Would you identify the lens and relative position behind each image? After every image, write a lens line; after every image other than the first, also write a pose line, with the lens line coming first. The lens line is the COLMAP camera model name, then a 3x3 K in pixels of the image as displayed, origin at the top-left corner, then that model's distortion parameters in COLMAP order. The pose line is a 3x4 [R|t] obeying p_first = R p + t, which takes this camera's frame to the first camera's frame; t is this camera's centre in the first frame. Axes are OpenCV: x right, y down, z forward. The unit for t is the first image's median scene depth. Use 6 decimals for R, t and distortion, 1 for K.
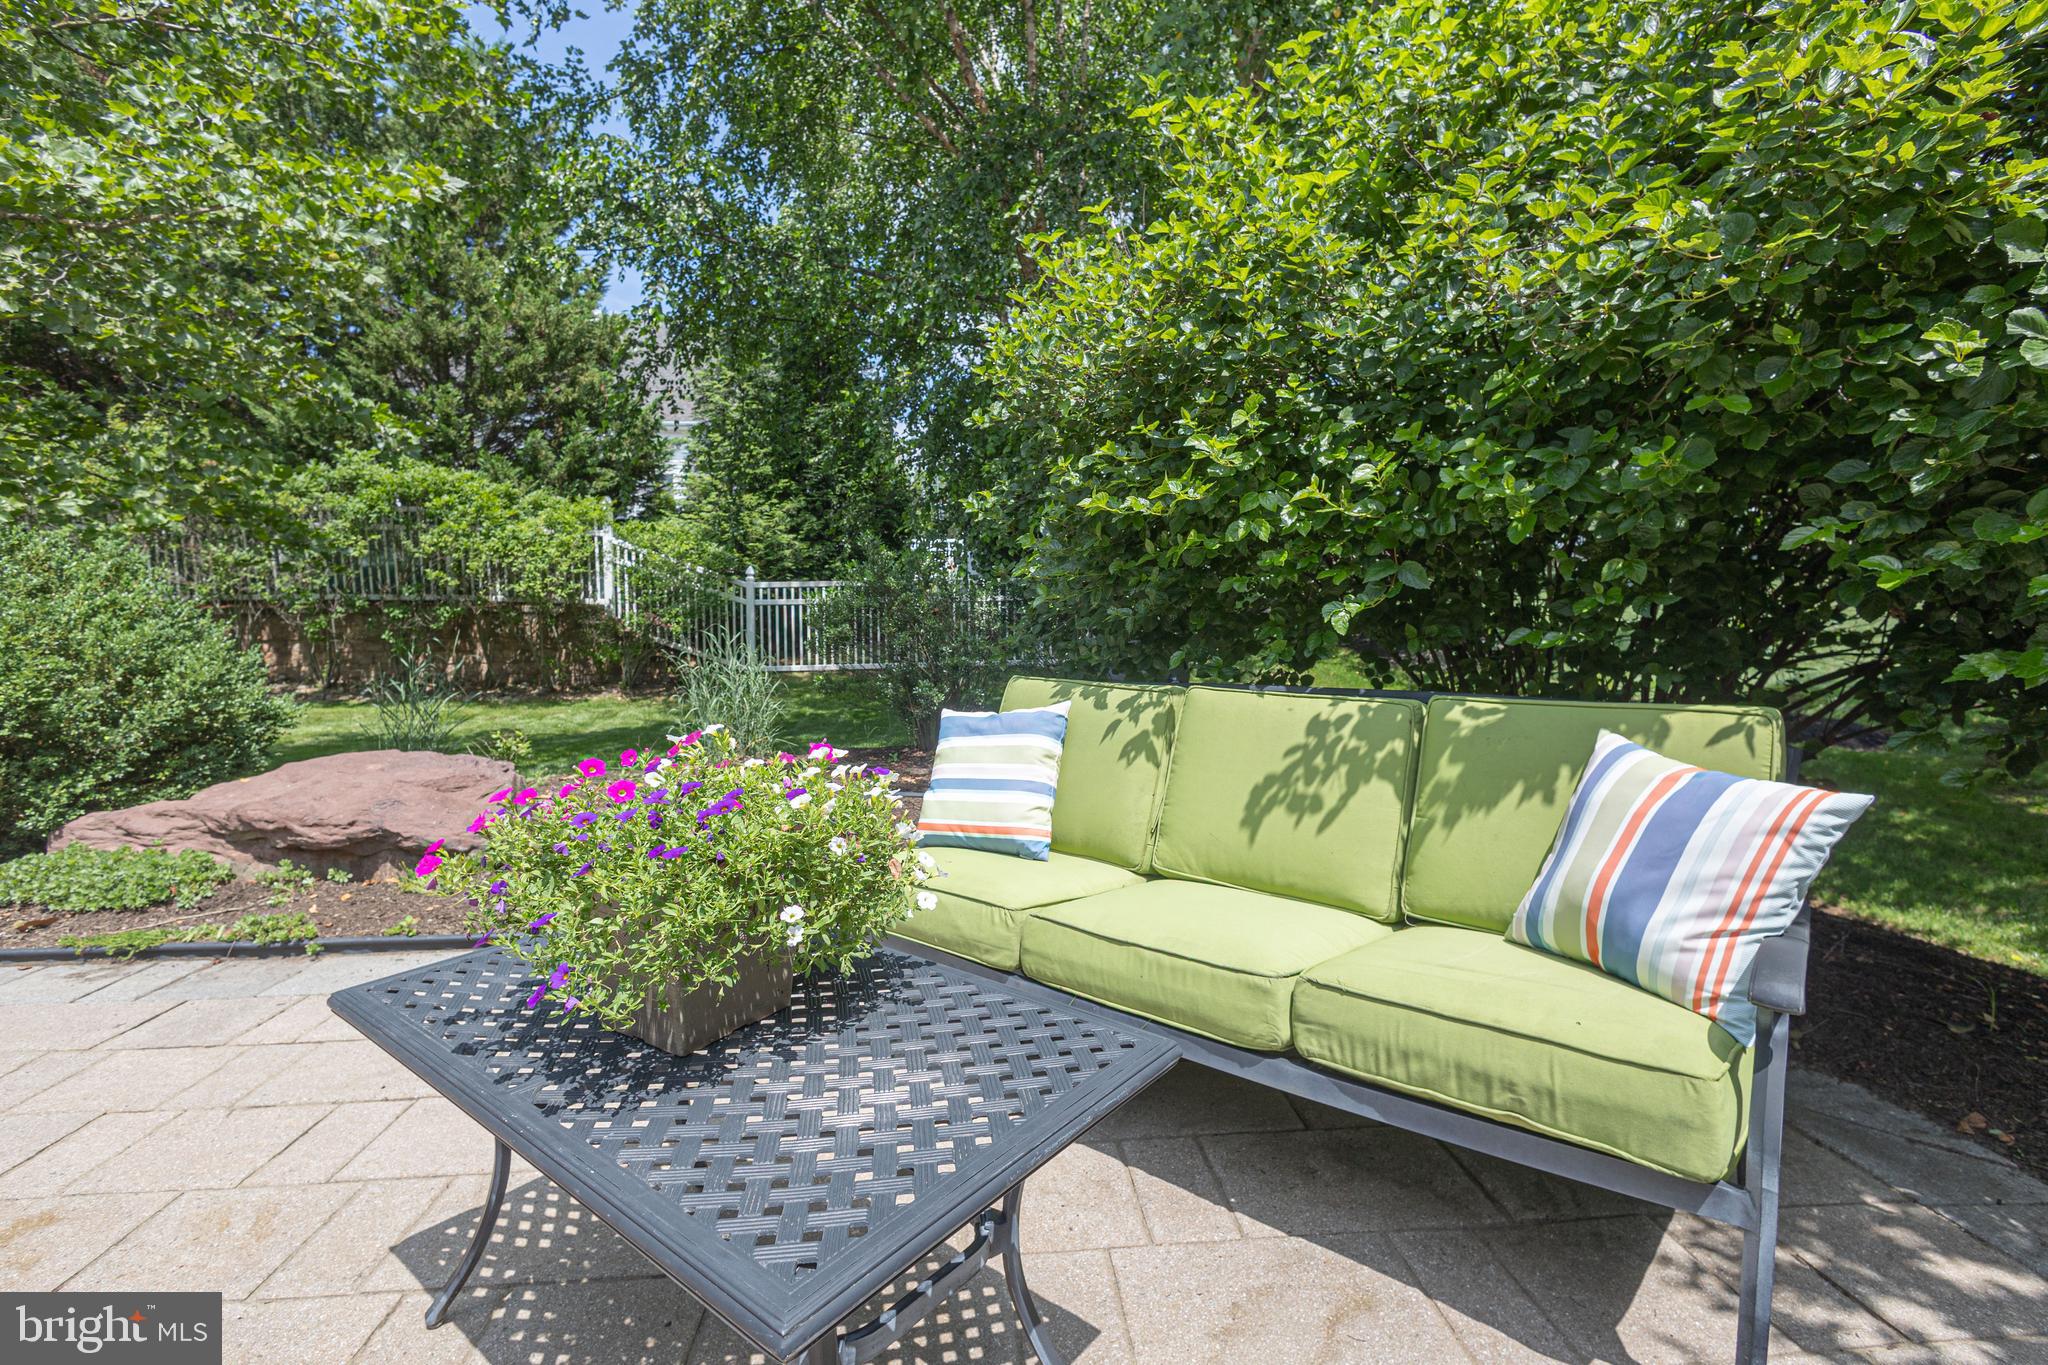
lens RADIAL K [[925.9, 0, 1024.0], [0, 925.9, 682.5], [0, 0, 1]] dist [-0.001765, -0.000595]
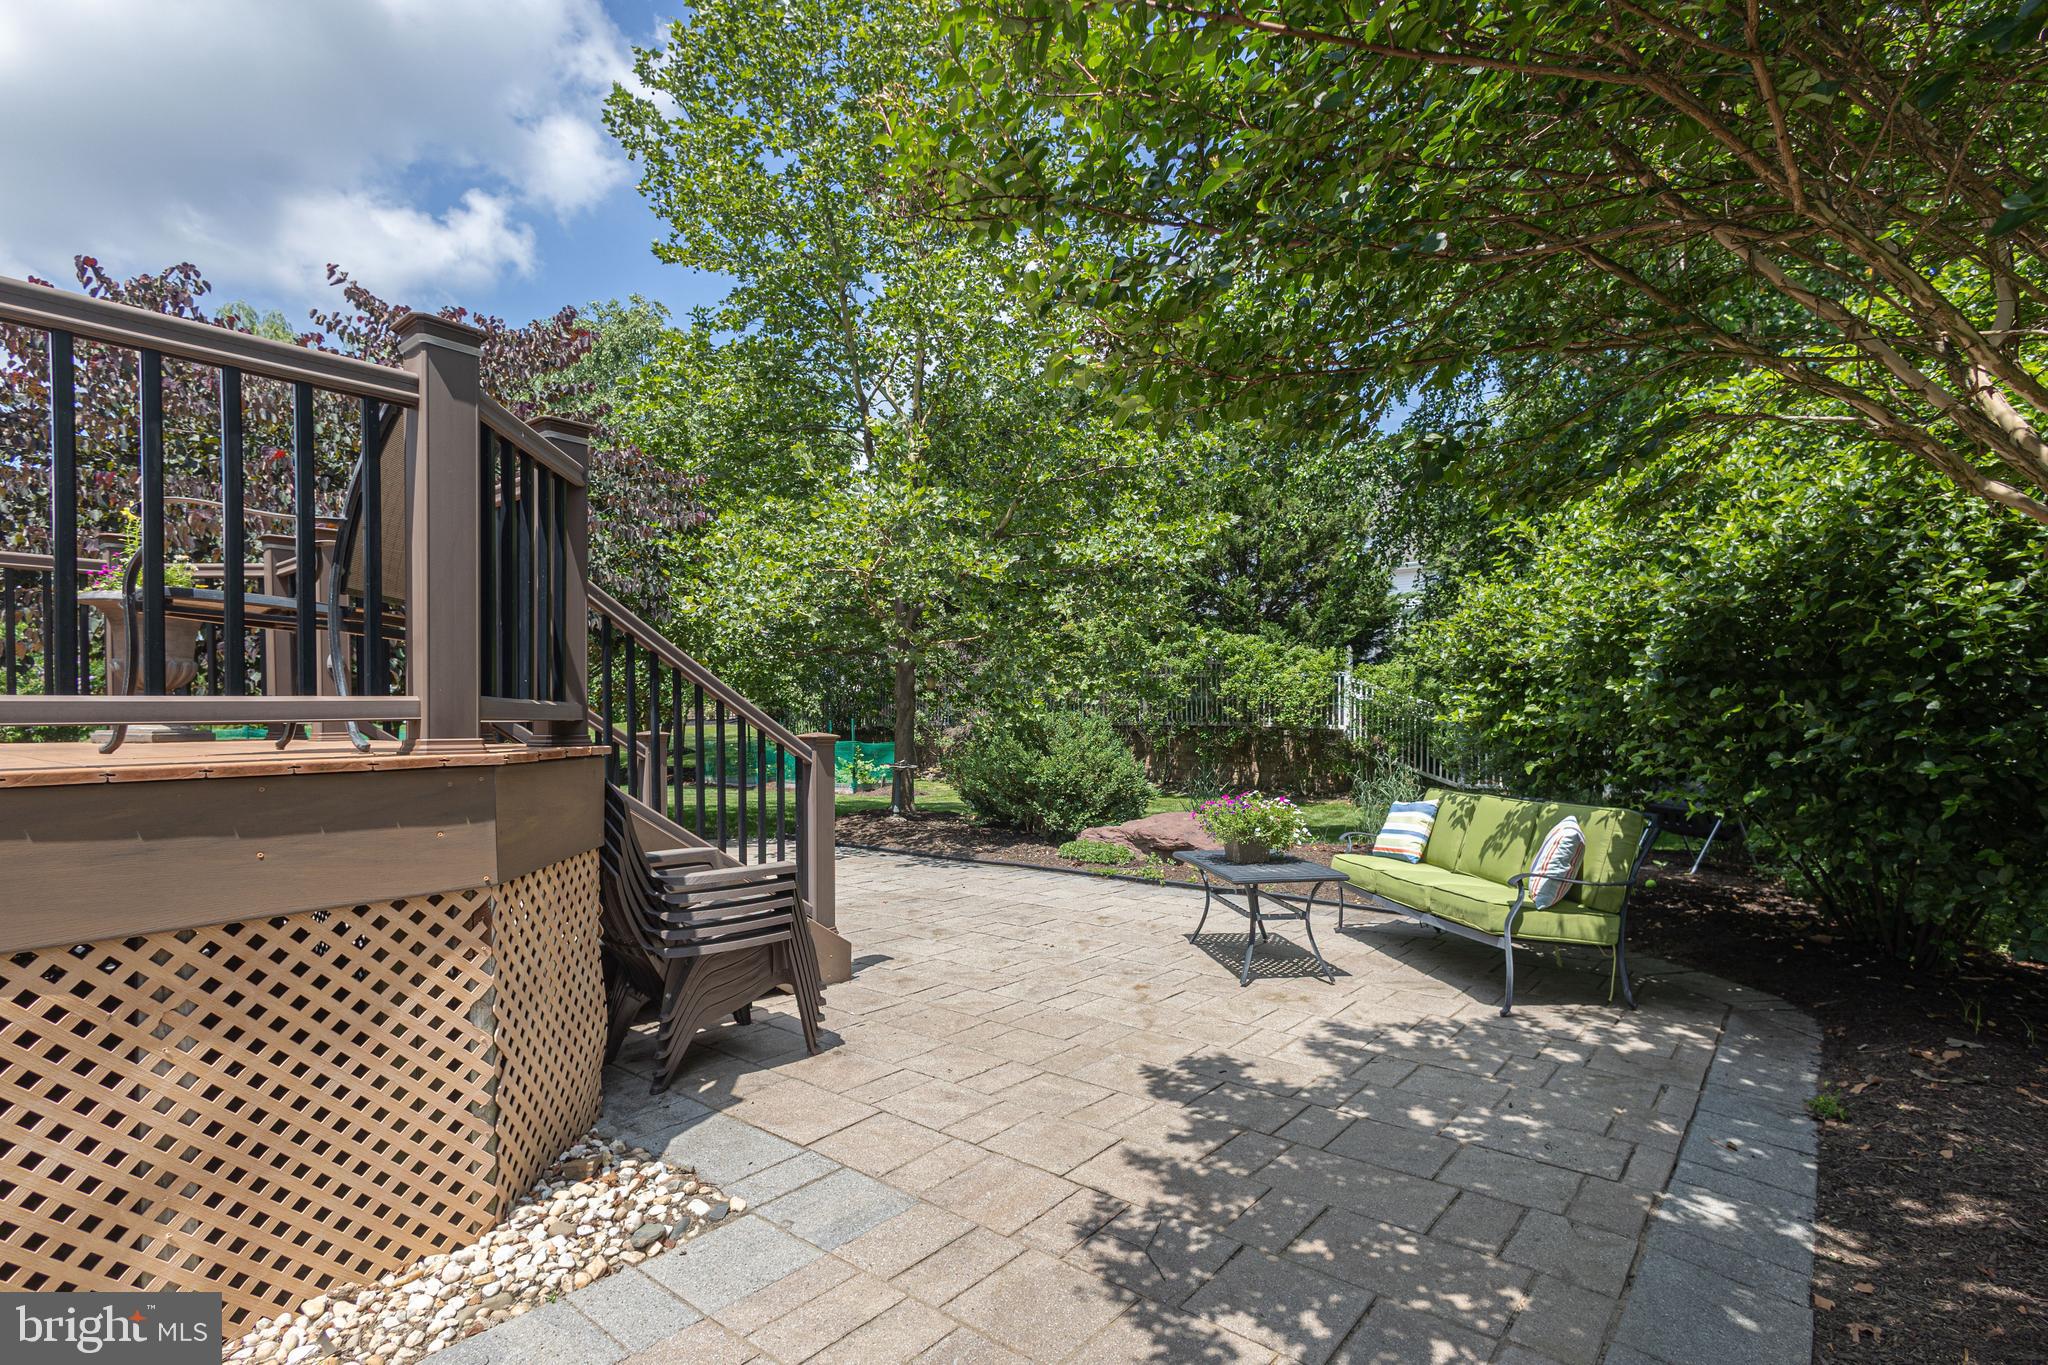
lens RADIAL K [[980.1, 0, 1026.9], [0, 980.1, 731.3], [0, 0, 1]] dist [0.000195, -0.000049]
pose [[0.710858, 0.011219, -0.703246, 0.225439], [-0.059612, 0.997236, -0.044349, 0.004266], [0.700804, 0.073448, 0.709562, -0.316873]]
